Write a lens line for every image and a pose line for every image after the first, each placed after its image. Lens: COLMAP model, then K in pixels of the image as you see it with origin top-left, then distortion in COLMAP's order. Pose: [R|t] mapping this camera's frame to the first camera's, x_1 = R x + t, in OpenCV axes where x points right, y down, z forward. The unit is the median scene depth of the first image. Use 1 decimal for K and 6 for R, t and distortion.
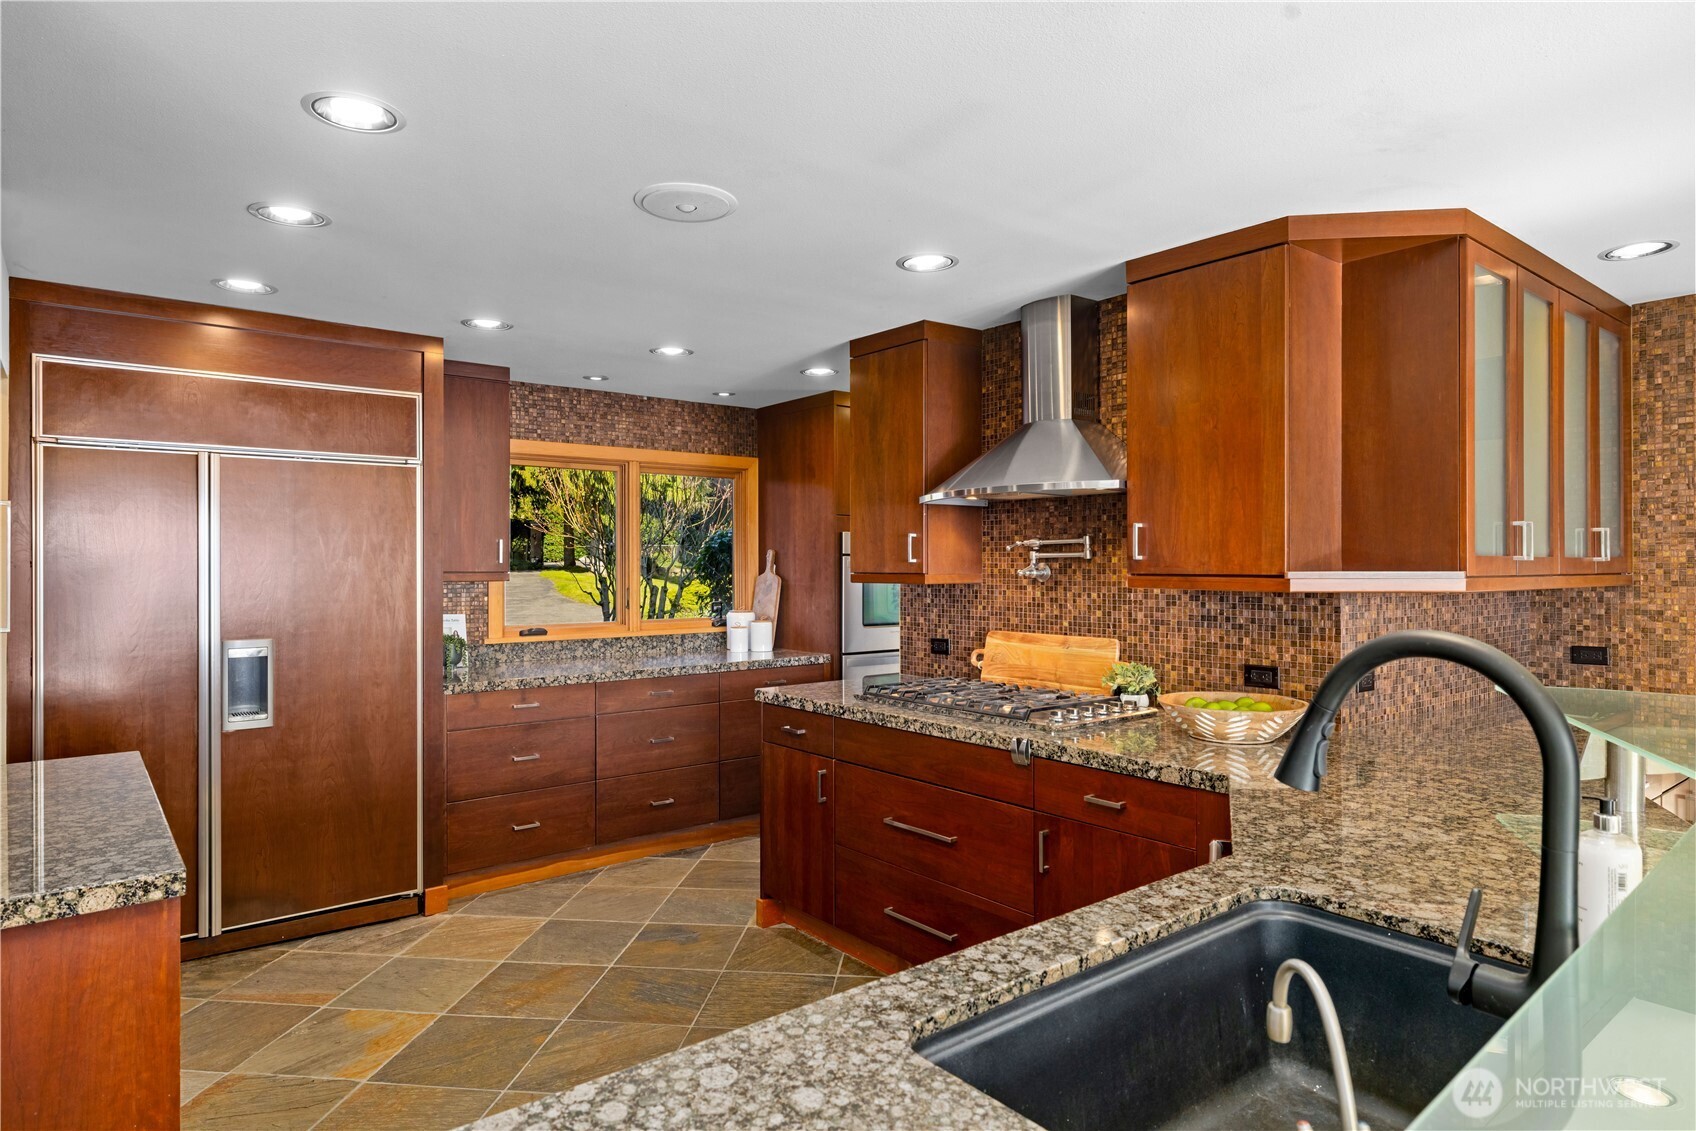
lens RADIAL K [[949.2, 0, 845.1], [0, 949.2, 567.5], [0, 0, 1]] dist [0.004614, 0.000935]
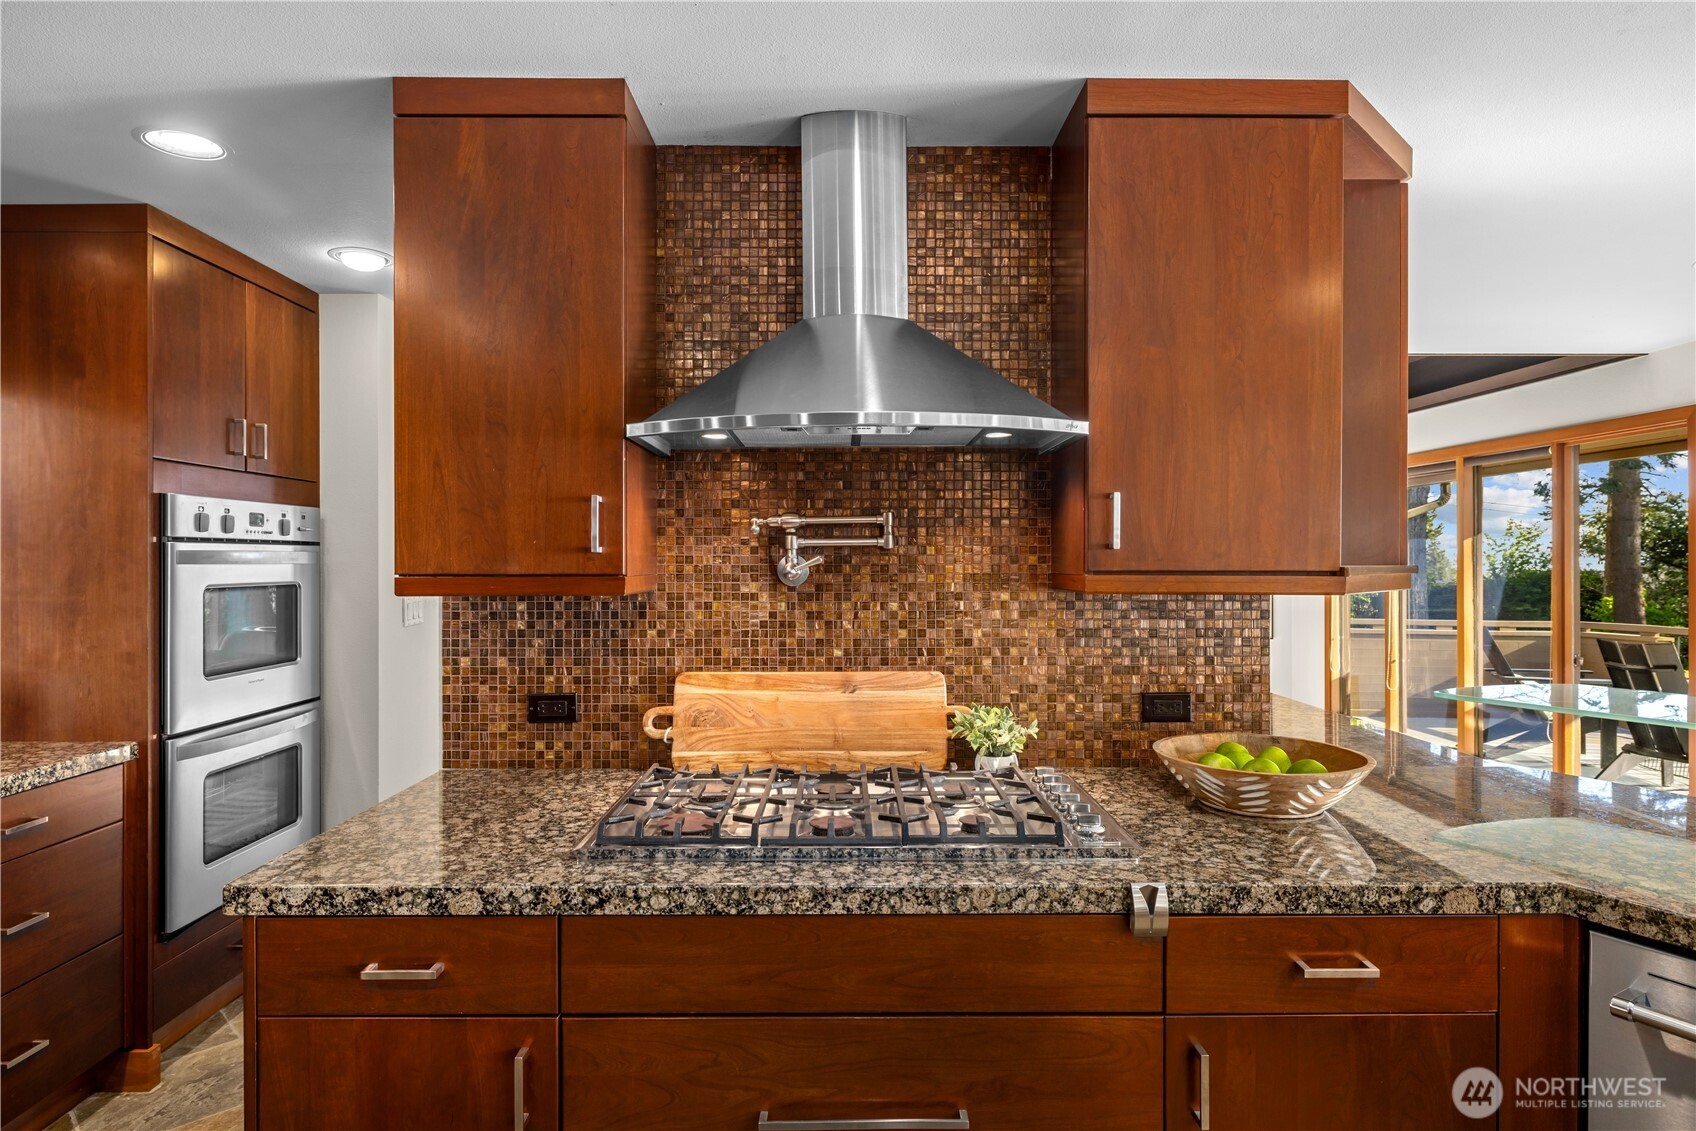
lens RADIAL K [[949.2, 0, 849.2], [0, 949.2, 565.7], [0, 0, 1]] dist [0.004614, 0.000935]
pose [[0.626352, -0.005954, 0.779518, -0.256899], [0.002869, 0.999982, 0.005332, -0.001143], [-0.779535, -0.001104, 0.626357, 0.624602]]
